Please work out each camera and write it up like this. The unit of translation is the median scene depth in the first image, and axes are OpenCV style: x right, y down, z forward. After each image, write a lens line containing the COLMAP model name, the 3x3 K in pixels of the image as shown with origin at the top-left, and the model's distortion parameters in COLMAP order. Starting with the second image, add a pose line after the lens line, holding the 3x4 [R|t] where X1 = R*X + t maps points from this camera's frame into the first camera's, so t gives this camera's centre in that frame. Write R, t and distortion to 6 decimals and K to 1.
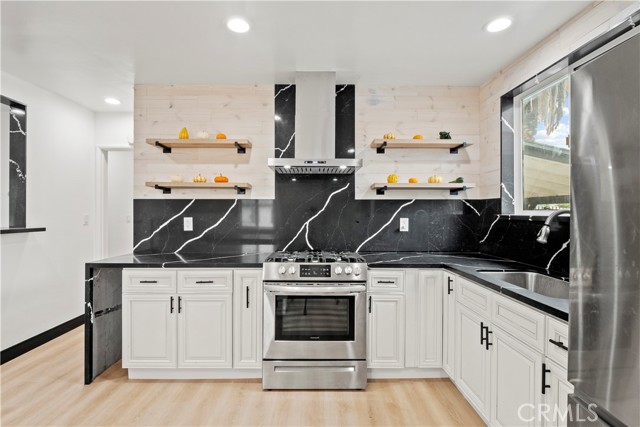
lens RADIAL K [[315.0, 0, 320.0], [0, 315.0, 213.5], [0, 0, 1]] dist [-0.001224, -0.012849]
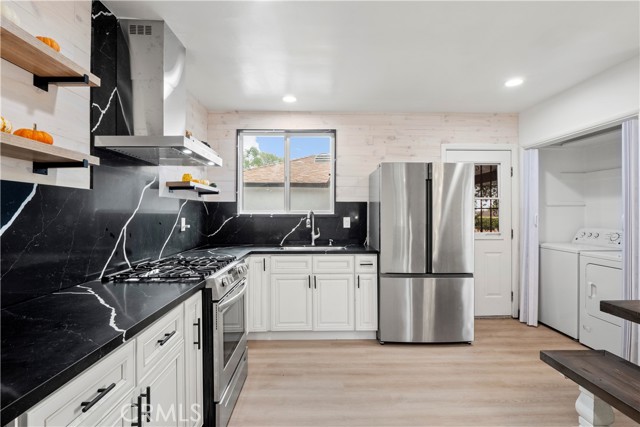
lens RADIAL K [[310.7, 0, 320.0], [0, 310.7, 213.5], [0, 0, 1]] dist [-0.003331, -0.001562]
pose [[-0.012621, -0.004185, 0.999912, -0.730976], [0.007268, 0.999964, 0.004277, -0.000393], [-0.999894, 0.007322, -0.012591, 0.586850]]
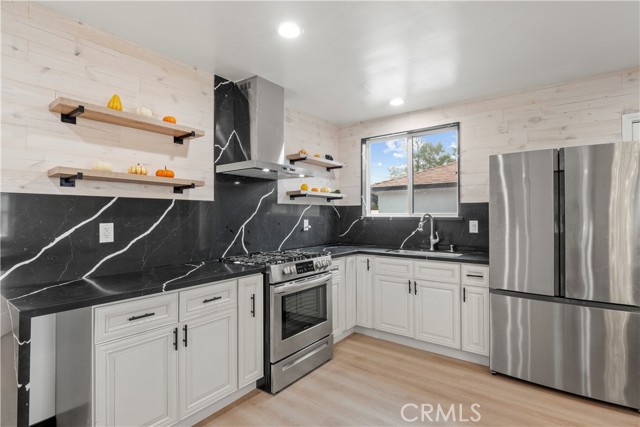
lens RADIAL K [[315.0, 0, 320.0], [0, 315.0, 213.5], [0, 0, 1]] dist [-0.001224, -0.012849]
pose [[0.610229, 0.001586, 0.792224, -0.678254], [0.008501, 0.999927, -0.008550, 0.000920], [-0.792180, 0.011952, 0.610171, 0.212290]]
